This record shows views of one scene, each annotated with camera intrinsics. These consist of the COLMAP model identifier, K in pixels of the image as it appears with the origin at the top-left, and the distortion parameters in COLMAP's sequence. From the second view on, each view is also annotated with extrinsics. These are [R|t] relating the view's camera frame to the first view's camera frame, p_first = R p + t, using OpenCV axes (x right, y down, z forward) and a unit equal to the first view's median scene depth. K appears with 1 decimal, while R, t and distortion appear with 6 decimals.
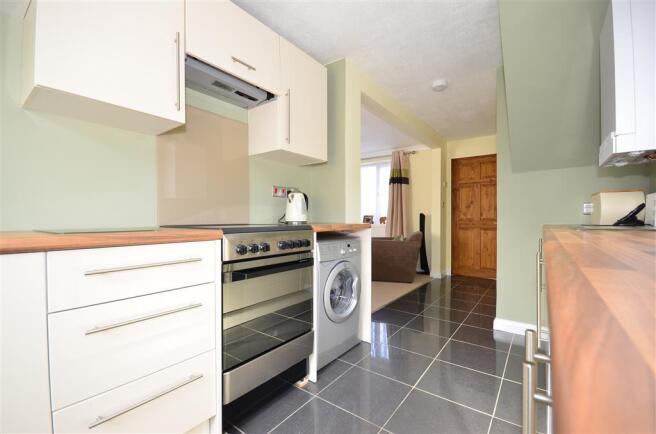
lens RADIAL K [[285.8, 0, 329.1], [0, 285.8, 219.9], [0, 0, 1]] dist [-0.021842, -0.001562]
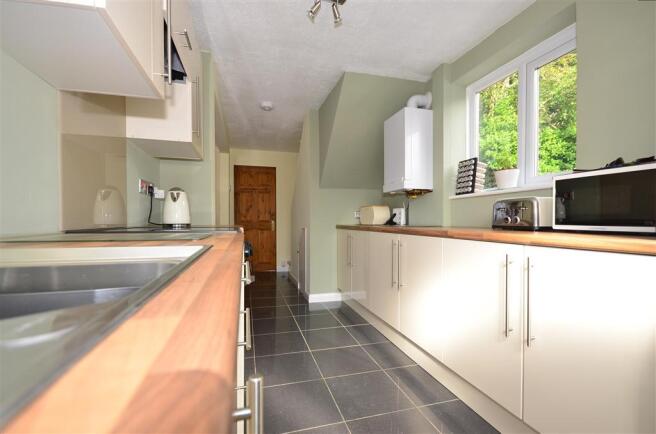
lens RADIAL K [[285.8, 0, 335.2], [0, 285.8, 220.8], [0, 0, 1]] dist [-0.021842, -0.001562]
pose [[0.619445, 0.004673, 0.785026, -0.187016], [-0.003169, 0.999989, -0.003452, -0.000417], [-0.785033, -0.000349, 0.619453, 0.030396]]
